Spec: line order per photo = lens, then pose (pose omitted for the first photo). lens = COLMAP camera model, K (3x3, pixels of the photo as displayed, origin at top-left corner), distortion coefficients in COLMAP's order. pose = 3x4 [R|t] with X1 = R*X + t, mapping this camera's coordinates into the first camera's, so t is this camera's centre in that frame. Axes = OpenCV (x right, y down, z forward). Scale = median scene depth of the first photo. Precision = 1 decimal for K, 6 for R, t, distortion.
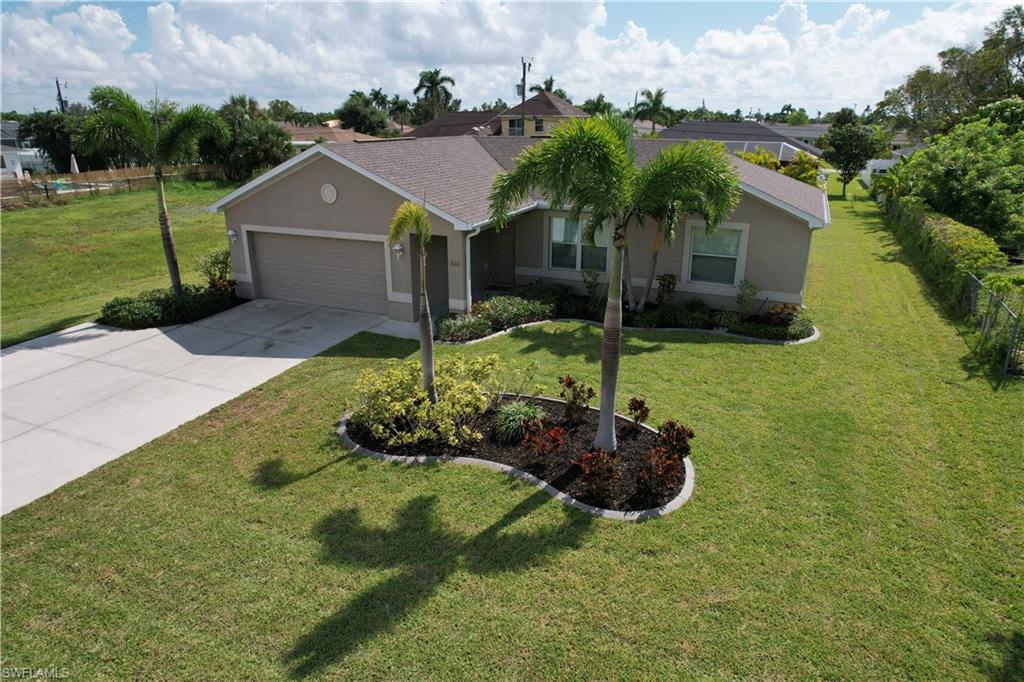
lens RADIAL K [[655.1, 0, 516.2], [0, 655.1, 345.2], [0, 0, 1]] dist [-0.086153, 0.079261]
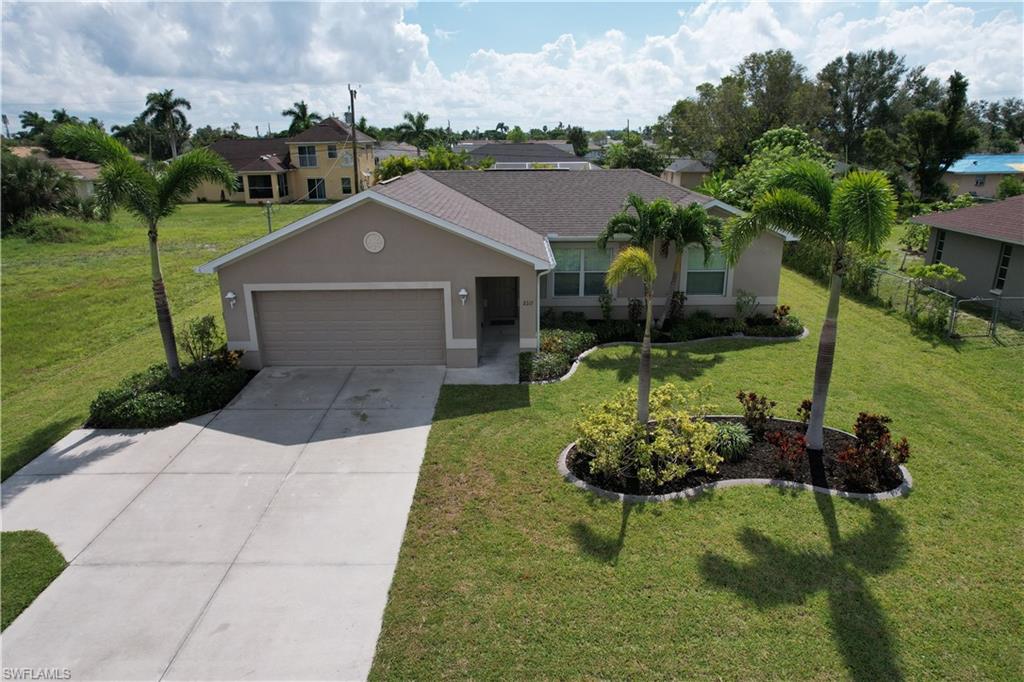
lens RADIAL K [[655.1, 0, 516.2], [0, 655.1, 345.2], [0, 0, 1]] dist [-0.086153, 0.079261]
pose [[0.912439, -0.133975, 0.386661, -0.484749], [0.144281, 0.989534, 0.002393, -0.063498], [-0.382934, 0.053605, 0.922219, 0.083569]]
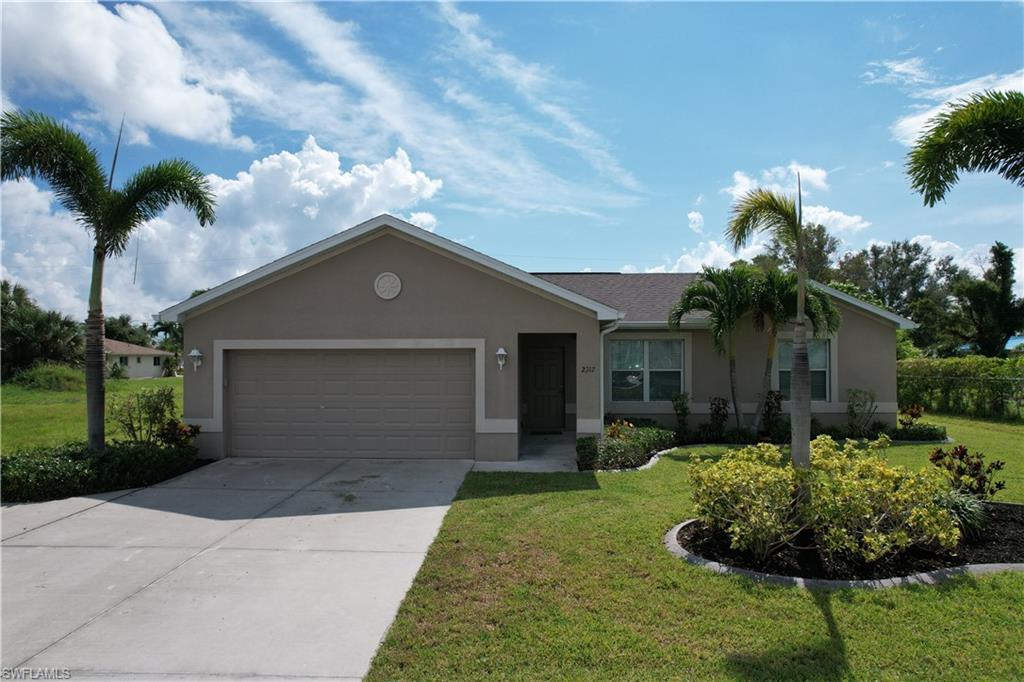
lens RADIAL K [[655.1, 0, 516.2], [0, 655.1, 345.2], [0, 0, 1]] dist [-0.086153, 0.079261]
pose [[0.927125, 0.003531, 0.374736, -0.428502], [0.127353, 0.937475, -0.323916, 0.075460], [-0.352449, 0.348034, 0.868707, 0.359856]]
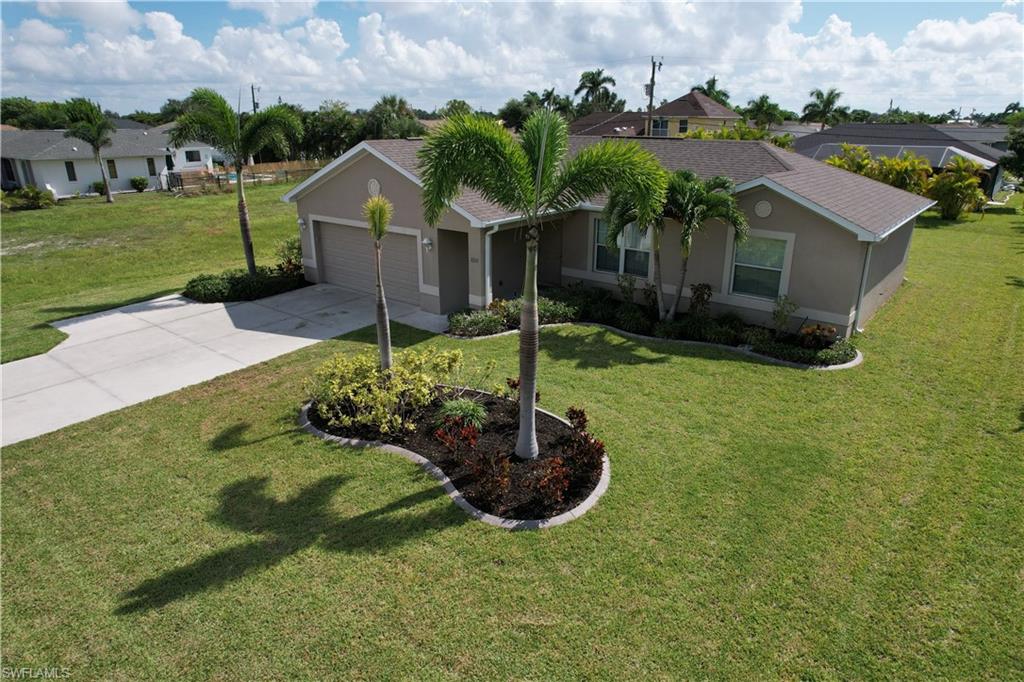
lens RADIAL K [[655.1, 0, 516.2], [0, 655.1, 345.2], [0, 0, 1]] dist [-0.086153, 0.079261]
pose [[0.966273, 0.084786, -0.243160, 0.218054], [-0.084982, 0.996335, 0.009705, -0.007760], [0.243092, 0.011287, 0.969938, 0.029347]]
